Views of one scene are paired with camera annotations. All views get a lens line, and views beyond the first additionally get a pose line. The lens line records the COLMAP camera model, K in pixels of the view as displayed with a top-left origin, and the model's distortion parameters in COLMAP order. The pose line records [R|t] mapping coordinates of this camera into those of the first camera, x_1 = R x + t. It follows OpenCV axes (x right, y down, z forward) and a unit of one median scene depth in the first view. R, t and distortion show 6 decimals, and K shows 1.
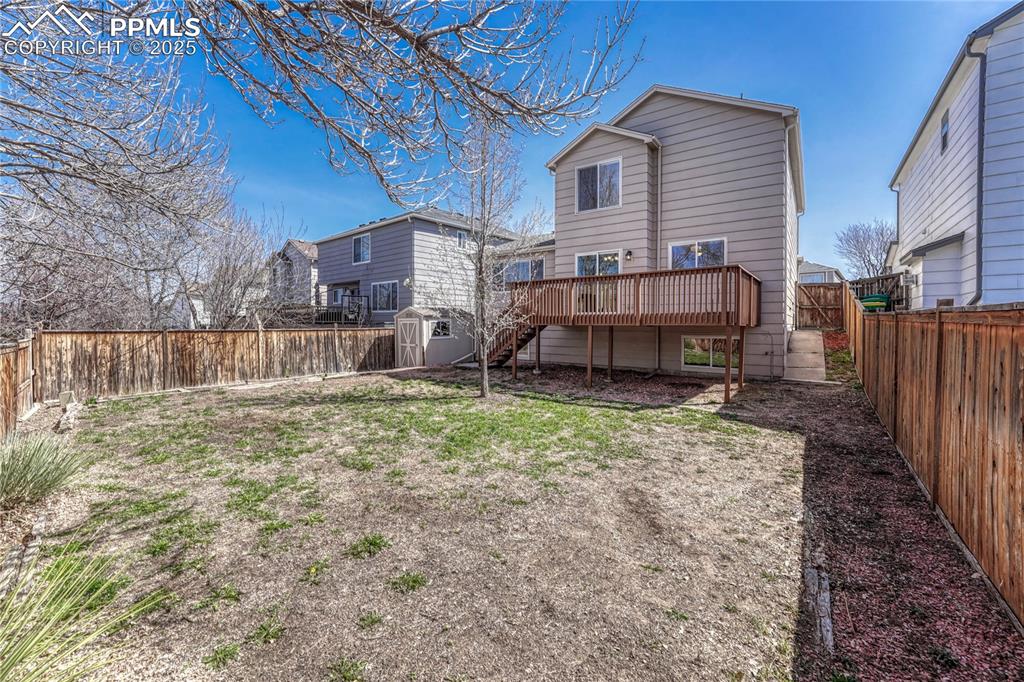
lens RADIAL K [[416.8, 0, 510.0], [0, 416.8, 331.7], [0, 0, 1]] dist [0.002813, 0.000359]
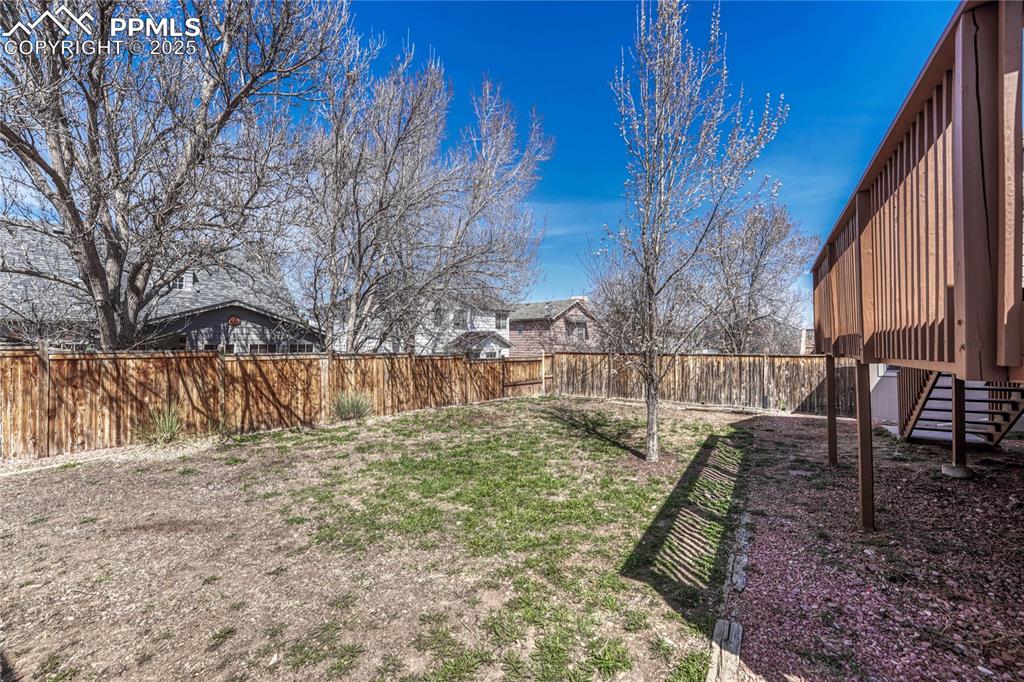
lens RADIAL K [[416.8, 0, 509.2], [0, 416.8, 342.6], [0, 0, 1]] dist [0.002813, 0.000359]
pose [[0.062584, -0.007926, -0.998008, 0.420338], [-0.019223, 0.999773, -0.009146, -0.014964], [0.997855, 0.019757, 0.062418, 0.522374]]
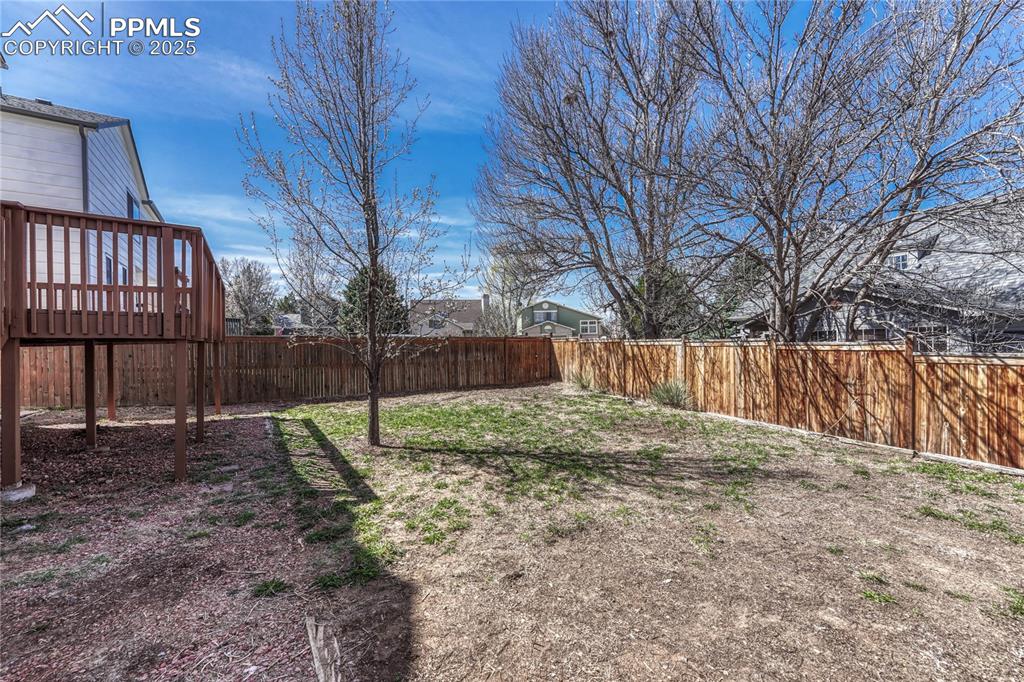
lens RADIAL K [[416.8, 0, 513.2], [0, 416.8, 342.8], [0, 0, 1]] dist [0.002813, 0.000359]
pose [[-0.929625, 0.013607, 0.368257, -0.346715], [0.021781, 0.999600, 0.018050, -0.011527], [-0.367864, 0.024801, -0.929549, 1.083519]]
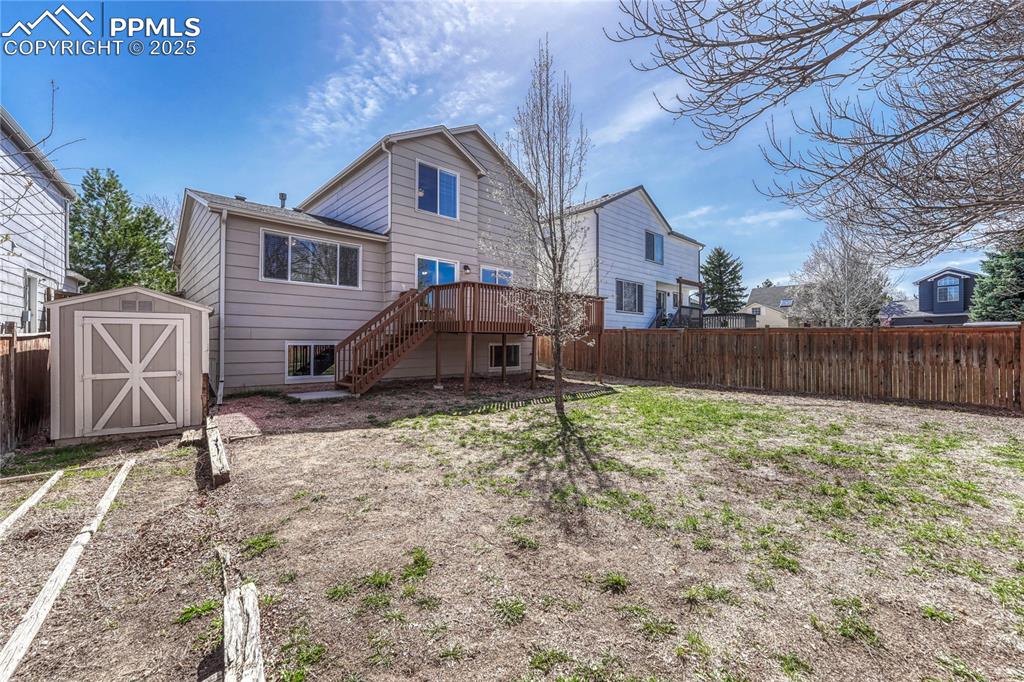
lens RADIAL K [[416.8, 0, 512.2], [0, 416.8, 340.8], [0, 0, 1]] dist [0.002813, 0.000359]
pose [[0.197669, -0.001528, 0.980268, -0.695627], [0.018787, 0.999821, -0.002230, 0.005296], [-0.980089, 0.018857, 0.197663, 0.633942]]
